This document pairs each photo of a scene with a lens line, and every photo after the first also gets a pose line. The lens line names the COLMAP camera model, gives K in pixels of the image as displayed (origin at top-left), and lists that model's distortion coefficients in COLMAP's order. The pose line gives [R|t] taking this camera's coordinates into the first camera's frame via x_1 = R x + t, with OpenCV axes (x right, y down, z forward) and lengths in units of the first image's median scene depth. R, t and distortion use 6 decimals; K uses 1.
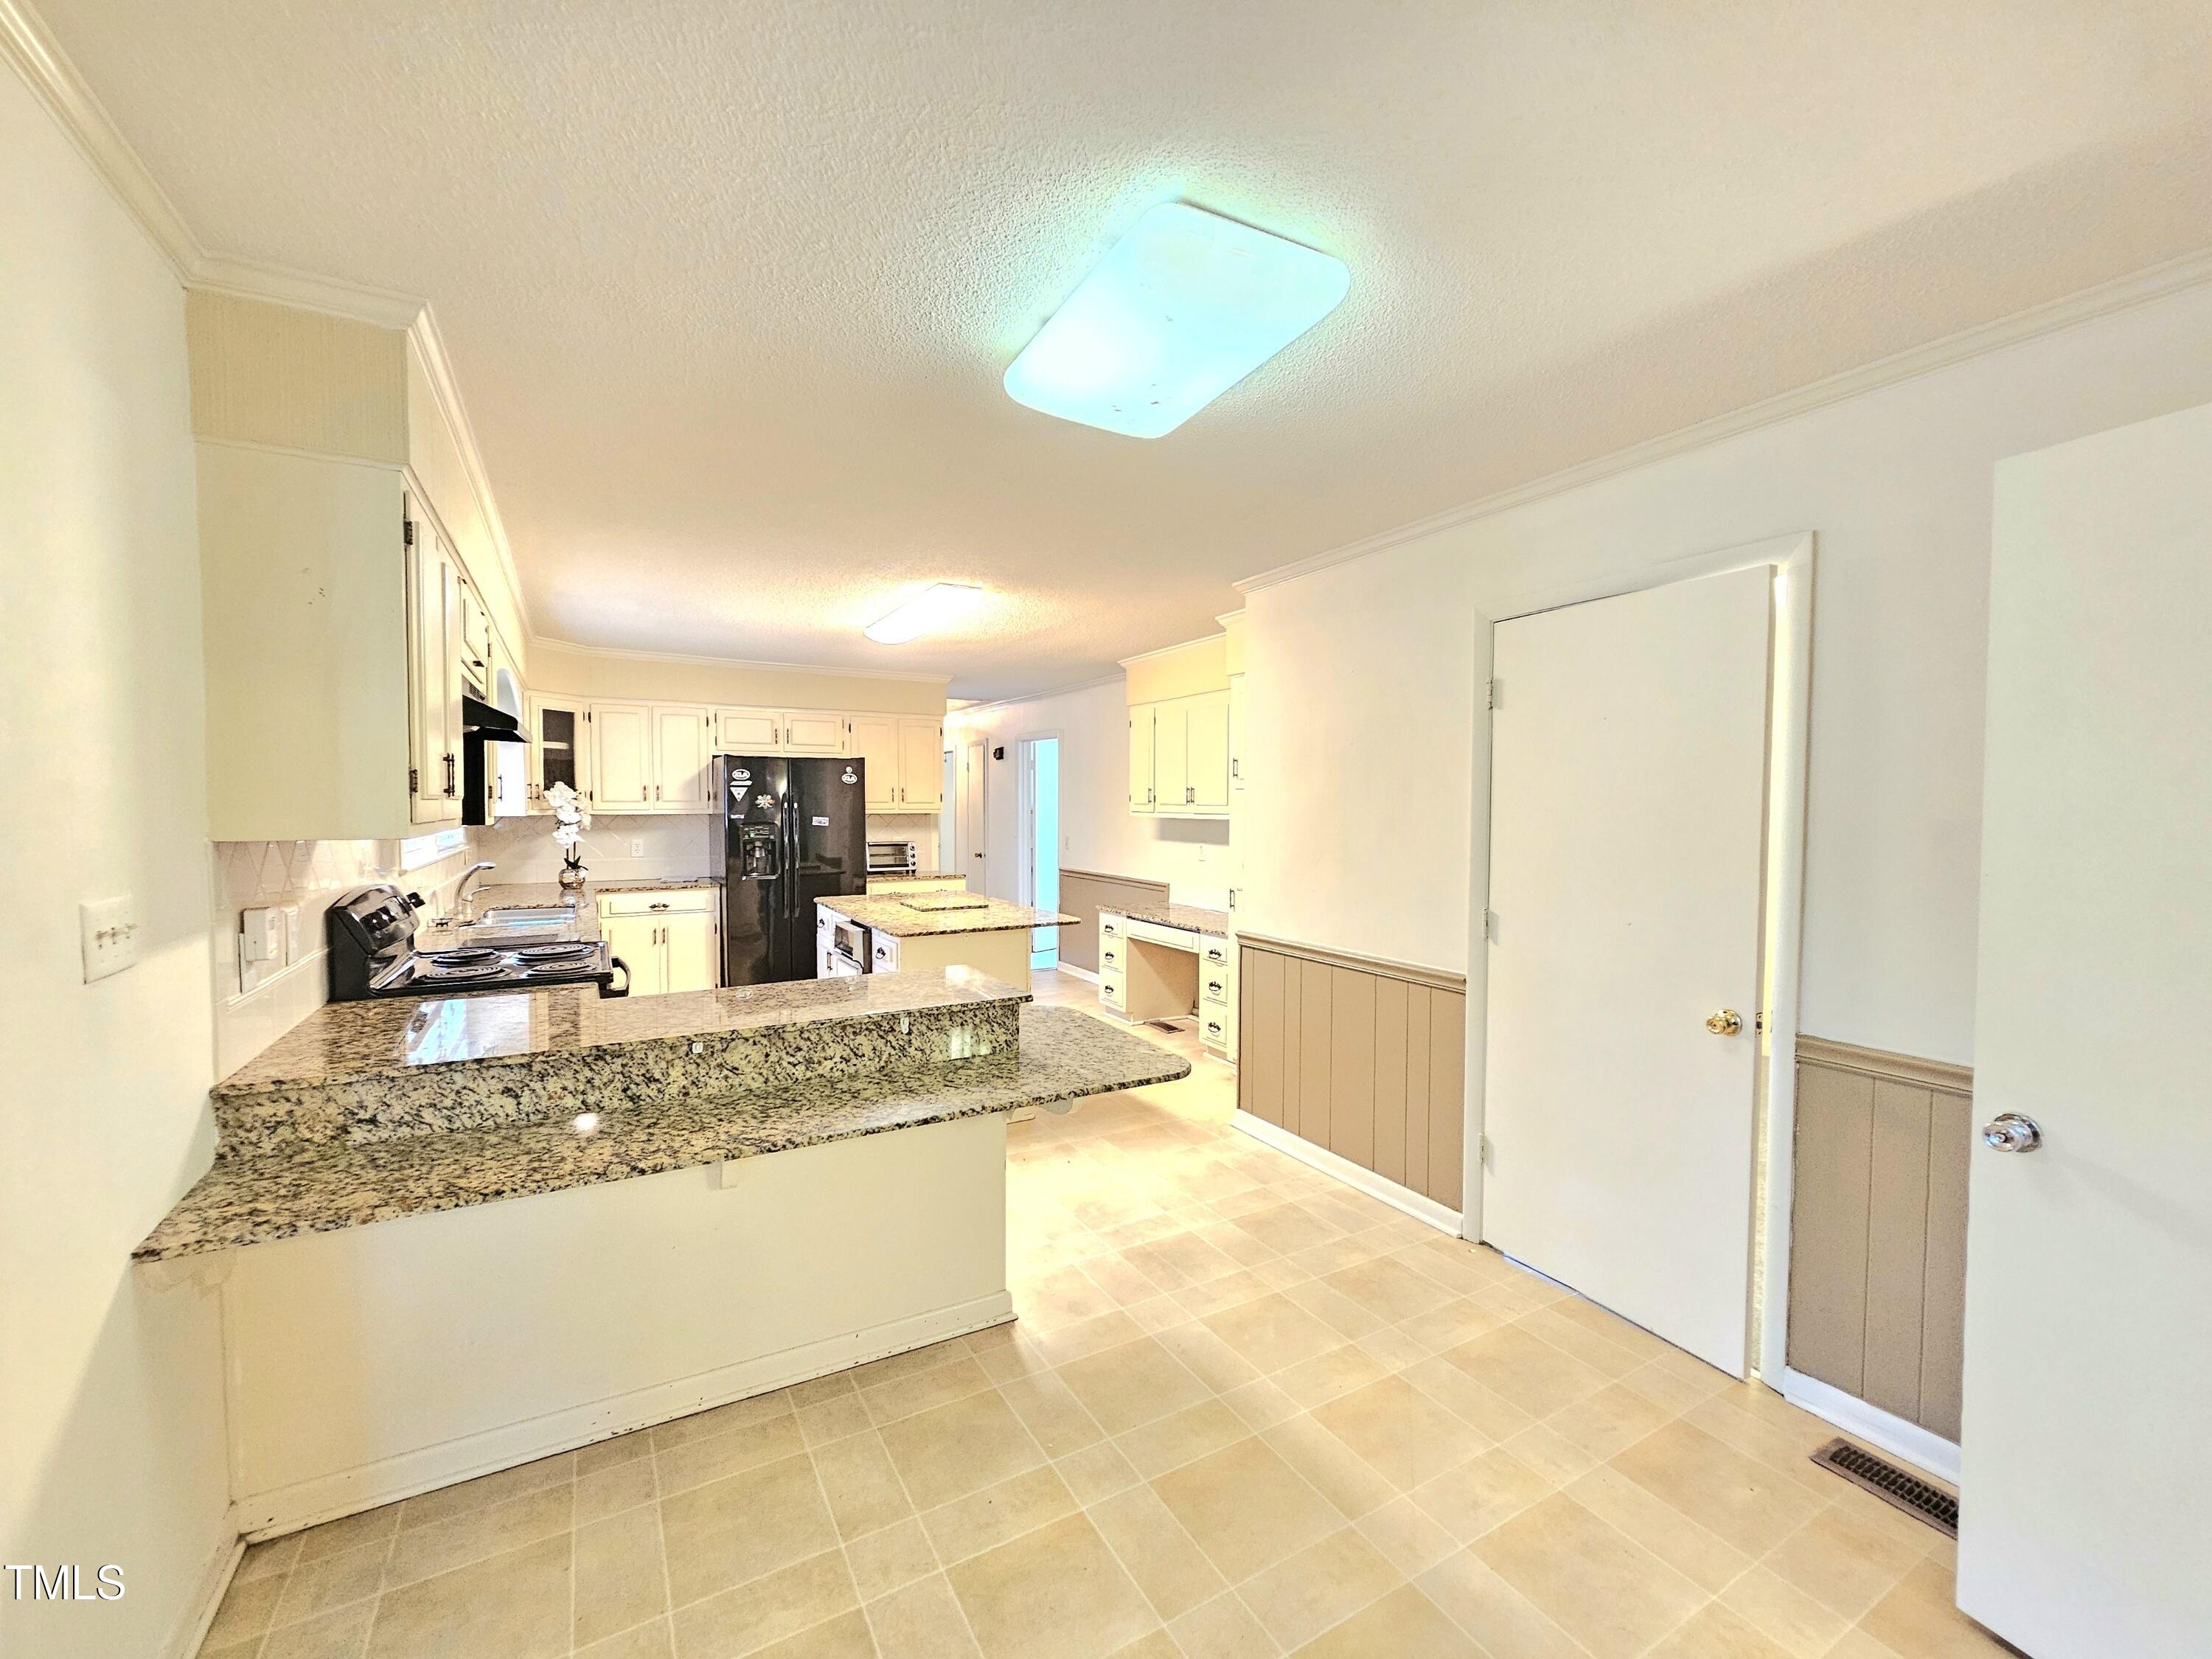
lens RADIAL K [[912.5, 0, 1115.2], [0, 912.5, 839.2], [0, 0, 1]] dist [0.000119, -0.005541]
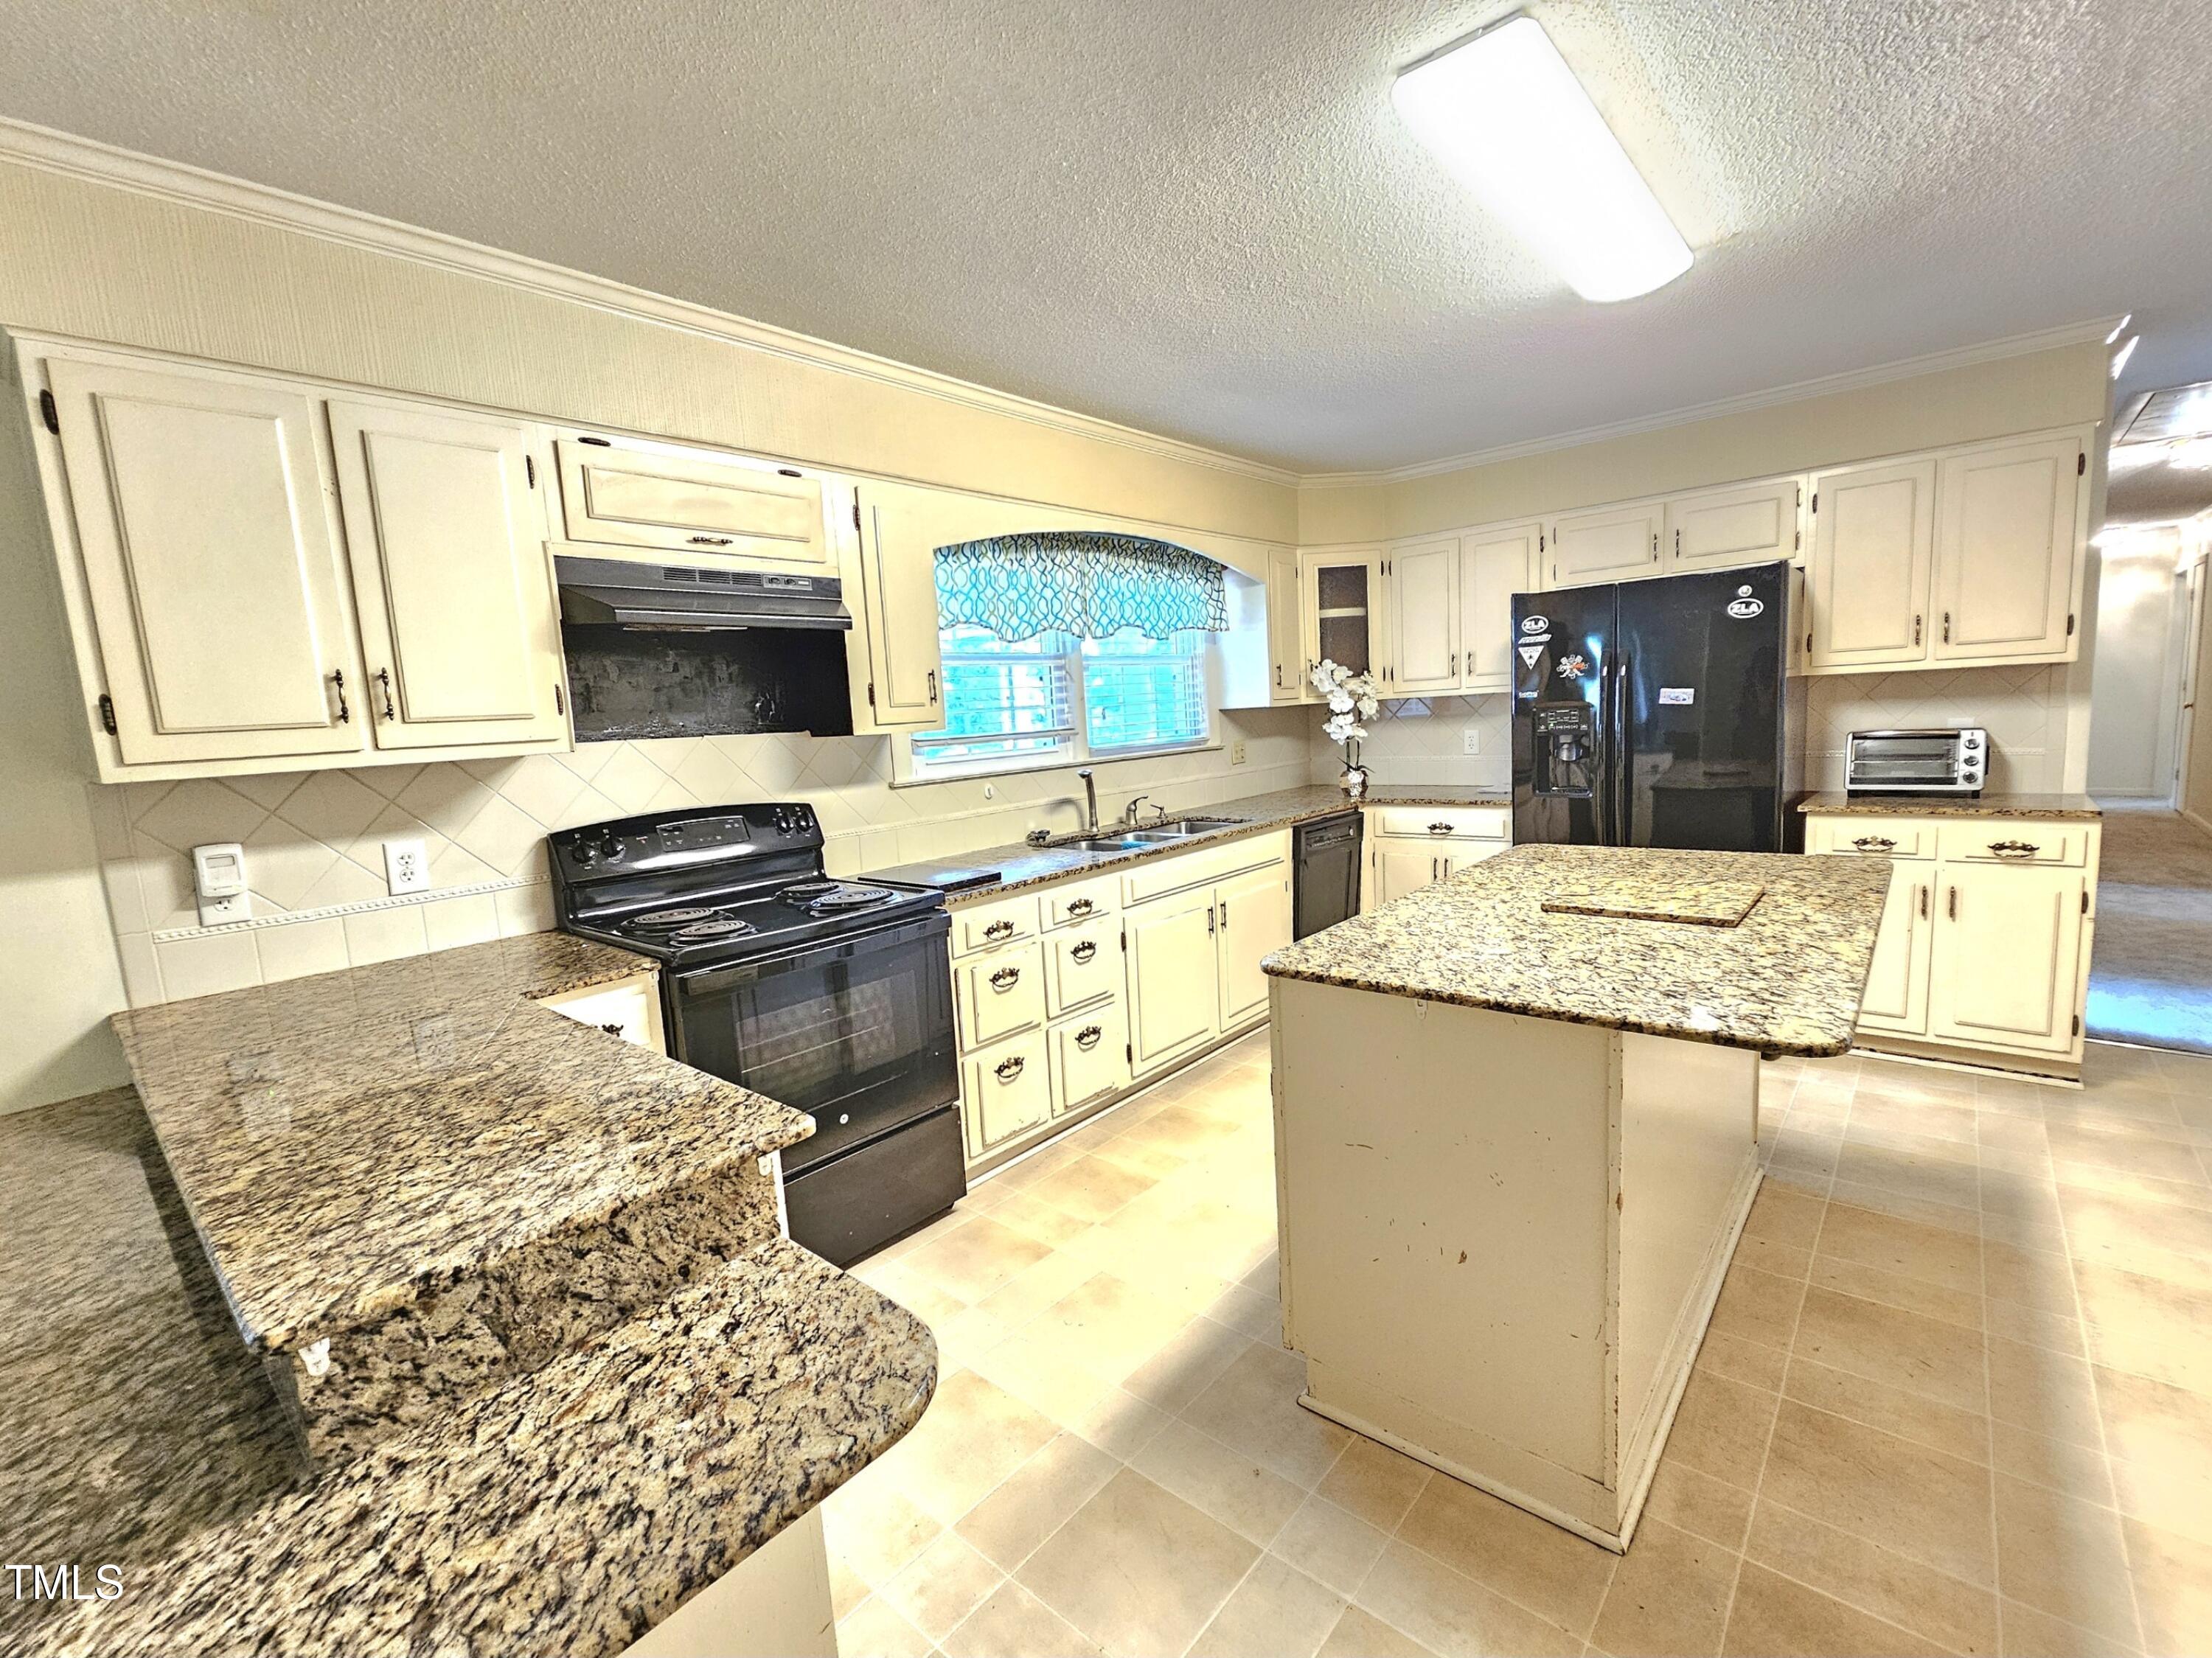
lens RADIAL K [[966.0, 0, 1092.6], [0, 966.0, 843.7], [0, 0, 1]] dist [-0.000791, -0.000218]
pose [[0.314287, 0.108156, -0.943147, 0.121266], [0.022324, 0.992372, 0.121240, -0.010586], [0.949066, -0.059159, 0.309475, 0.512037]]
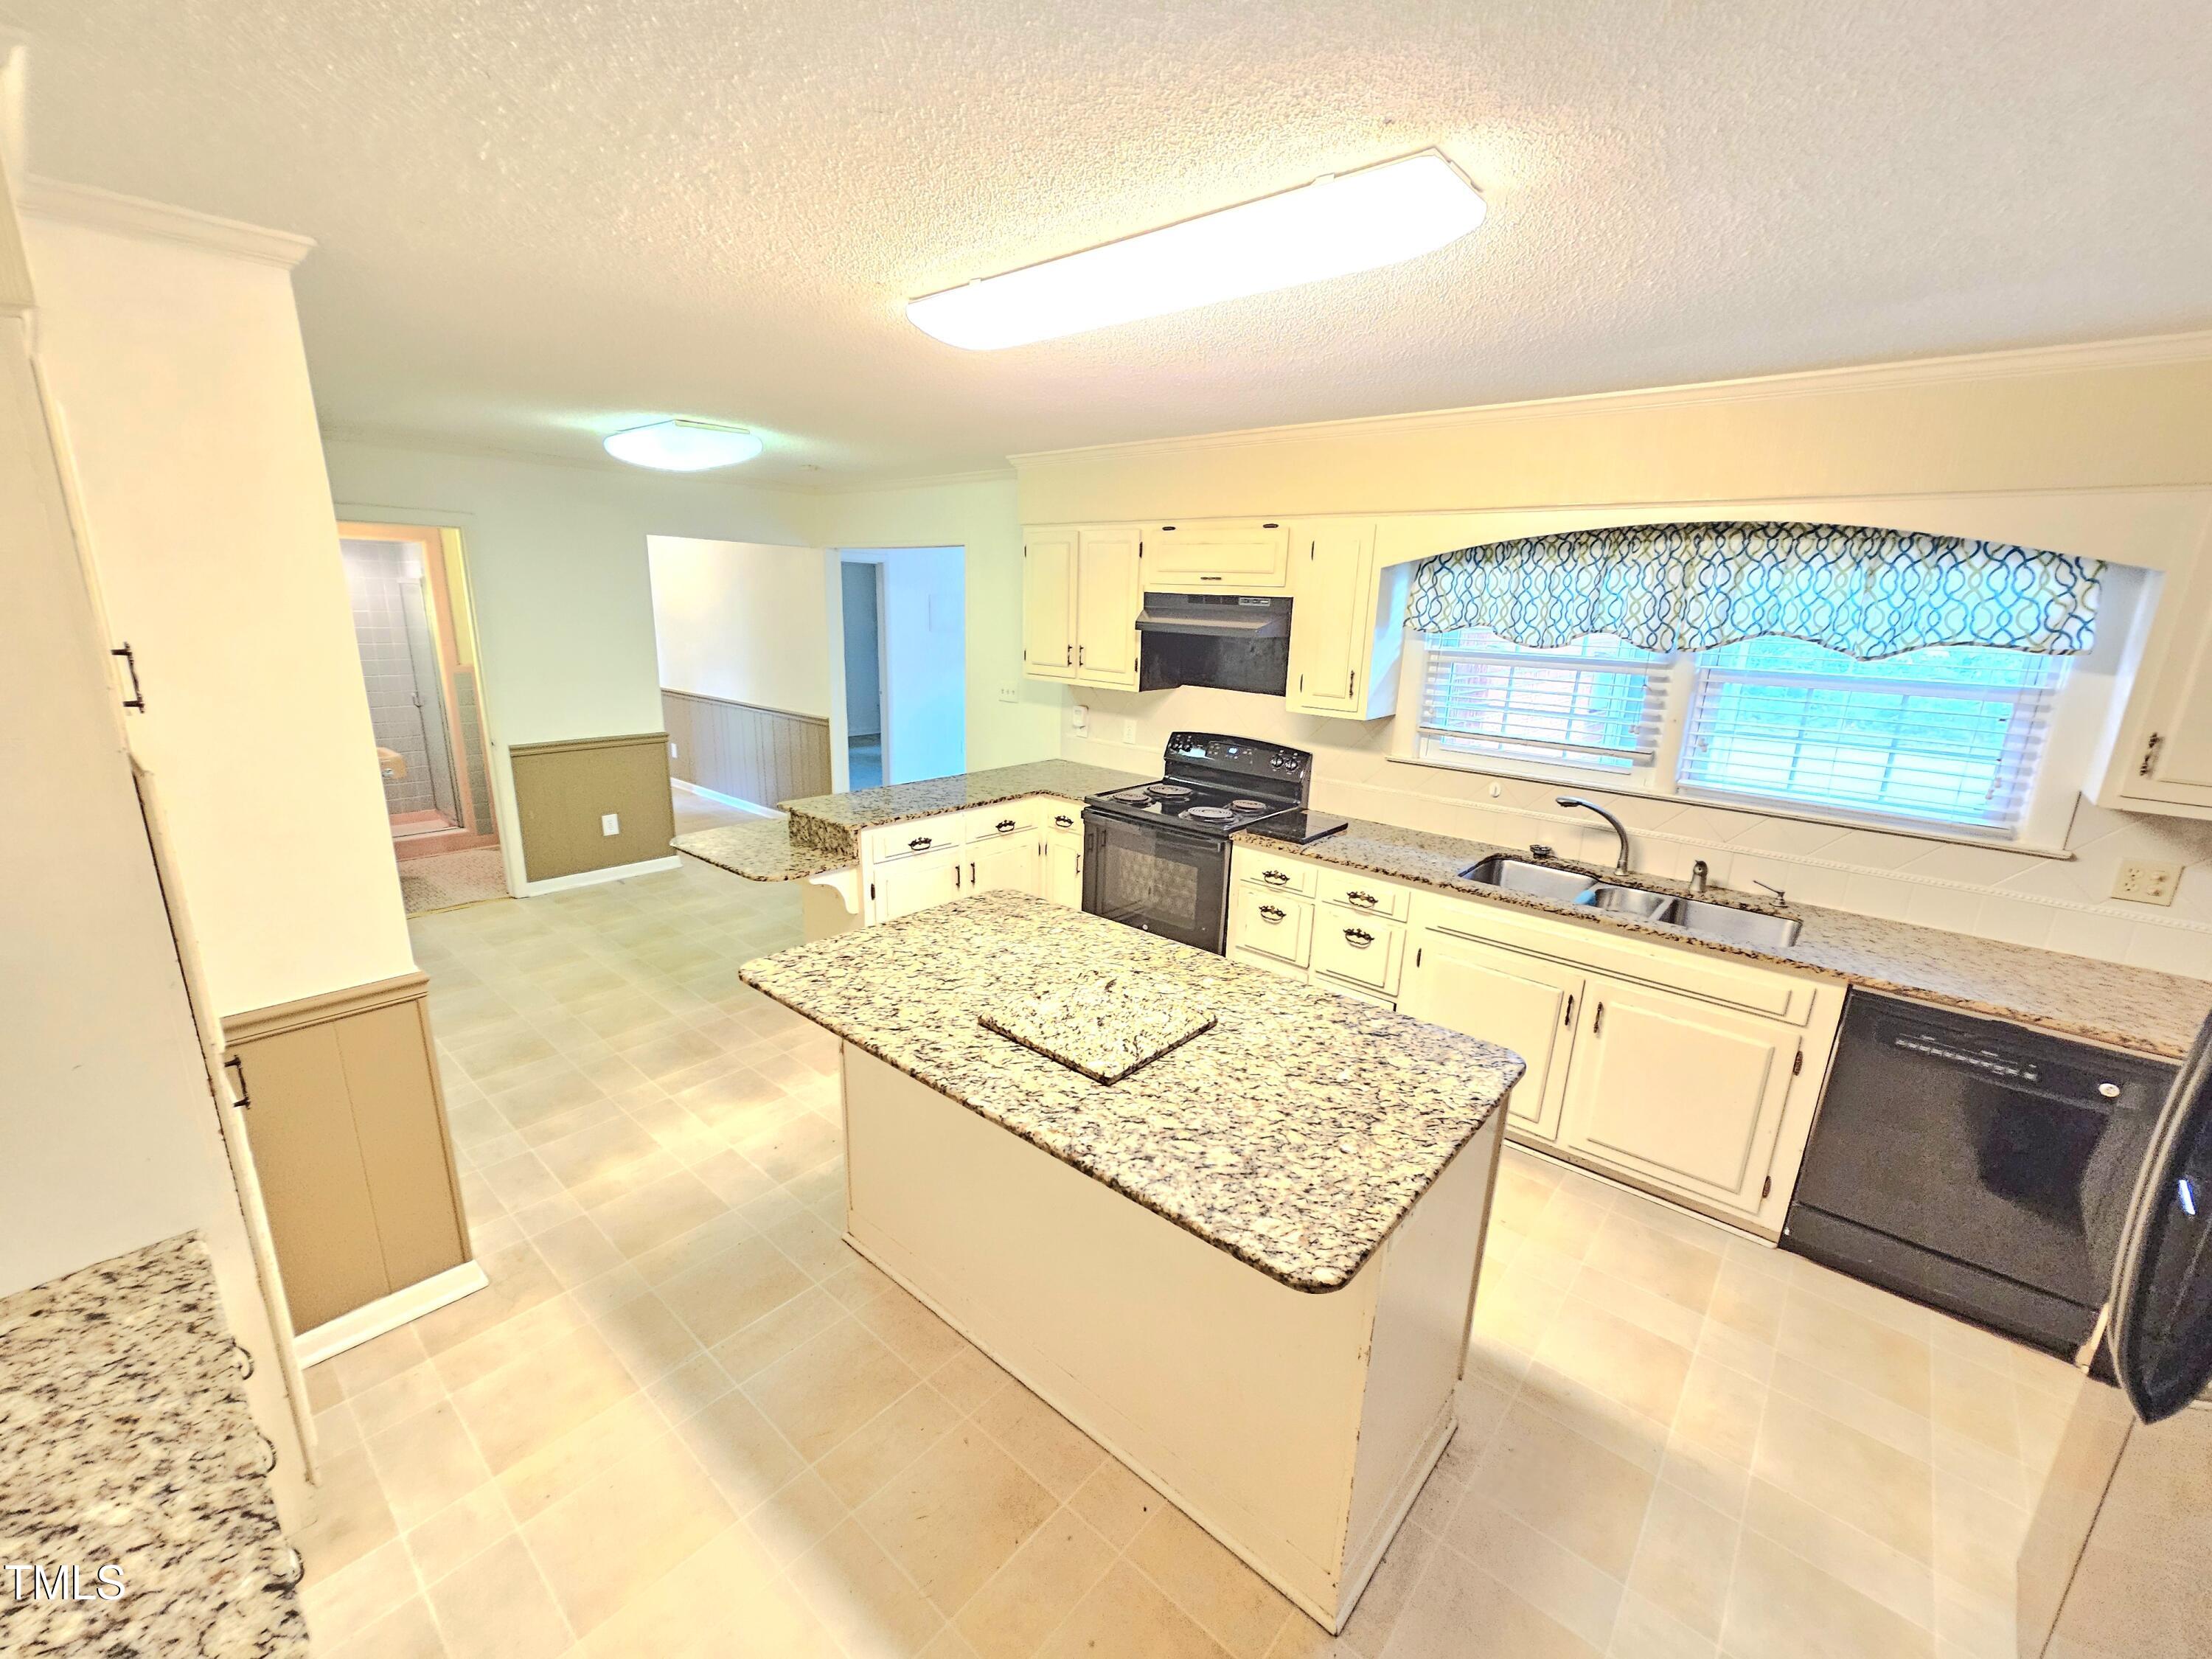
lens RADIAL K [[912.5, 0, 1115.2], [0, 912.5, 839.2], [0, 0, 1]] dist [0.000119, -0.005541]
pose [[-0.945583, 0.052171, -0.321172, -0.057279], [-0.046334, 0.955414, 0.291611, -0.102684], [0.322066, 0.290624, -0.901006, 1.112603]]
